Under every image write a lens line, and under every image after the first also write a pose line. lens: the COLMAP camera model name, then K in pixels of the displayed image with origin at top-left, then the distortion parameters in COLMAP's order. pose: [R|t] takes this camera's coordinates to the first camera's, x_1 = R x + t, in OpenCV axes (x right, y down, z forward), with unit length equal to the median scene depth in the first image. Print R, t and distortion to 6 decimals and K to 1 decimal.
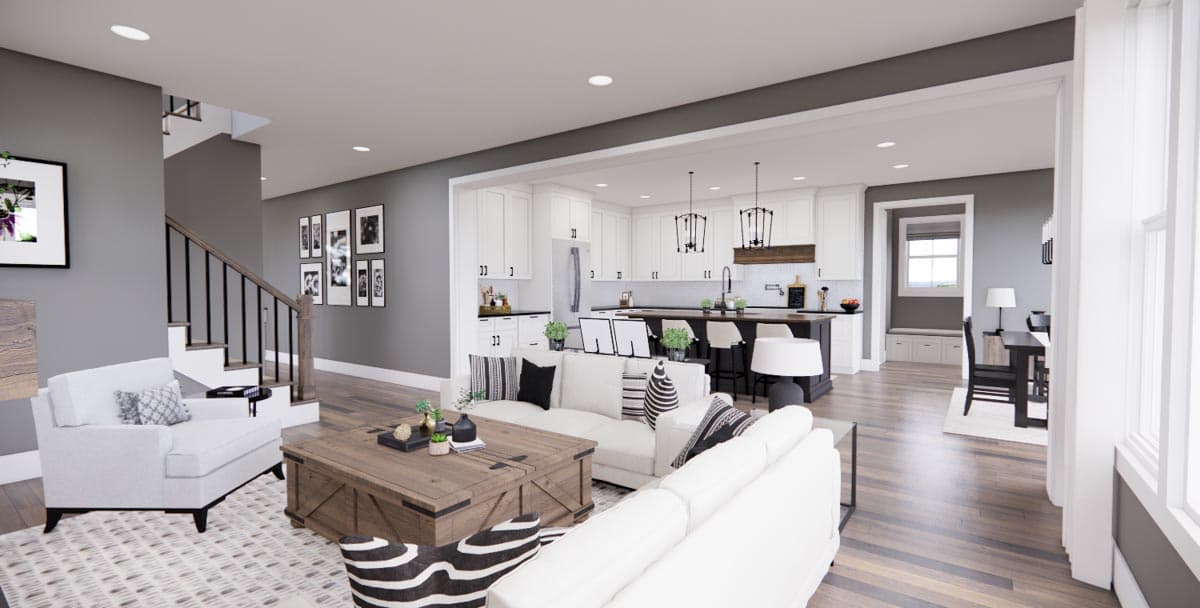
lens RADIAL K [[530.4, 0, 597.6], [0, 530.4, 303.0], [0, 0, 1]] dist [0.002626, -0.000283]
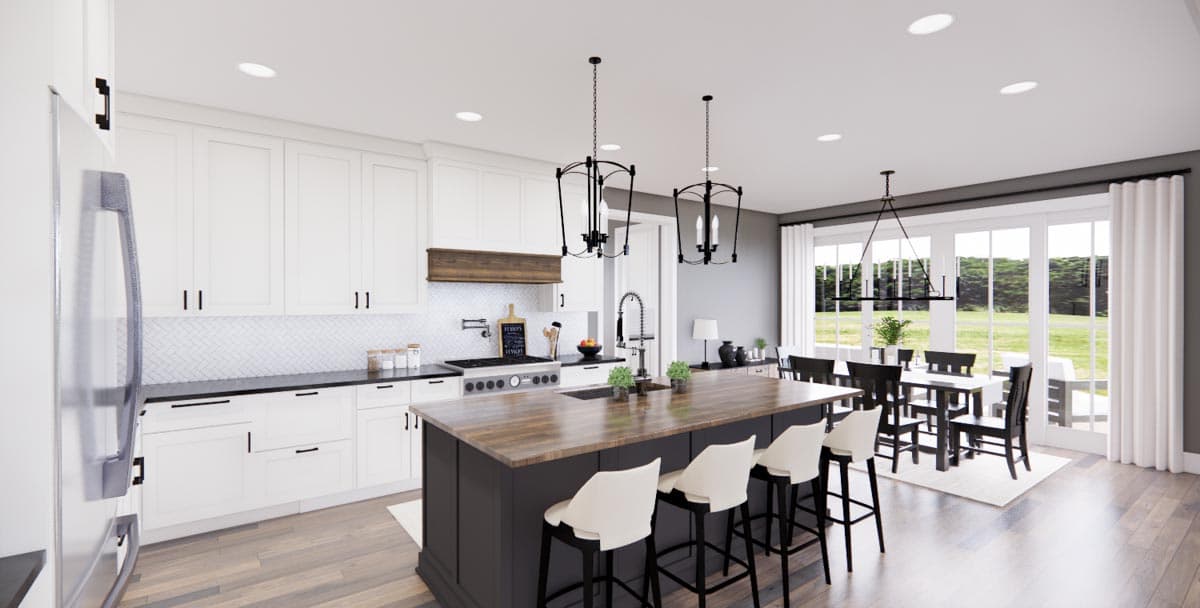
lens RADIAL K [[530.4, 0, 603.9], [0, 530.4, 298.9], [0, 0, 1]] dist [0.002626, -0.000283]
pose [[0.301047, 0.004143, 0.953600, -0.177410], [0.029582, 0.999469, -0.013681, -0.047738], [-0.953150, 0.032329, 0.300765, 0.738279]]
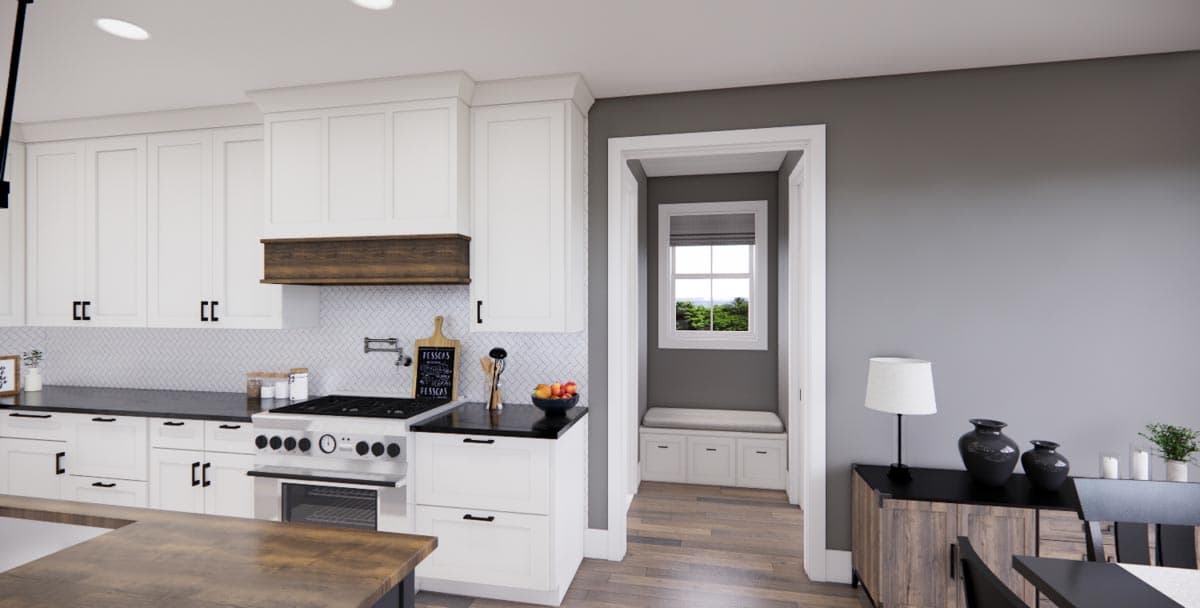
lens RADIAL K [[530.4, 0, 598.2], [0, 530.4, 306.5], [0, 0, 1]] dist [0.002626, -0.000283]
pose [[0.911699, -0.001998, 0.410854, 0.333265], [0.011436, 0.999724, -0.020515, -0.051494], [-0.410700, 0.023402, 0.911470, 0.613945]]
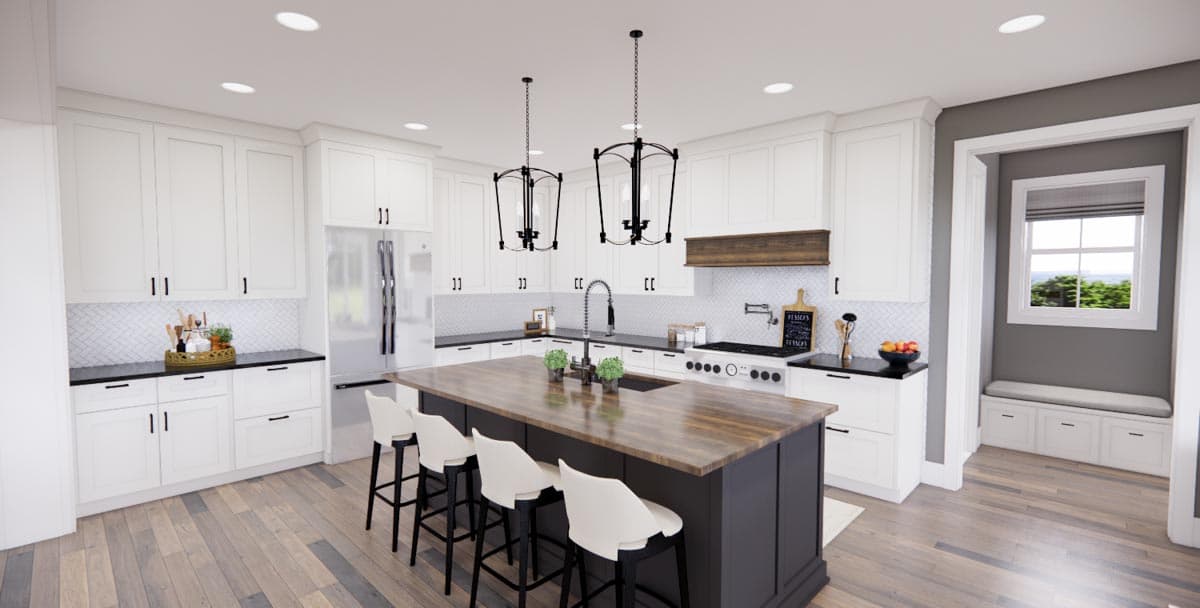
lens RADIAL K [[530.4, 0, 598.5], [0, 530.4, 303.3], [0, 0, 1]] dist [0.002626, -0.000283]
pose [[0.990324, 0.007175, -0.138590, 0.257230], [-0.004649, 0.999817, 0.018537, -0.047980], [0.138698, -0.017713, 0.990176, 0.457432]]
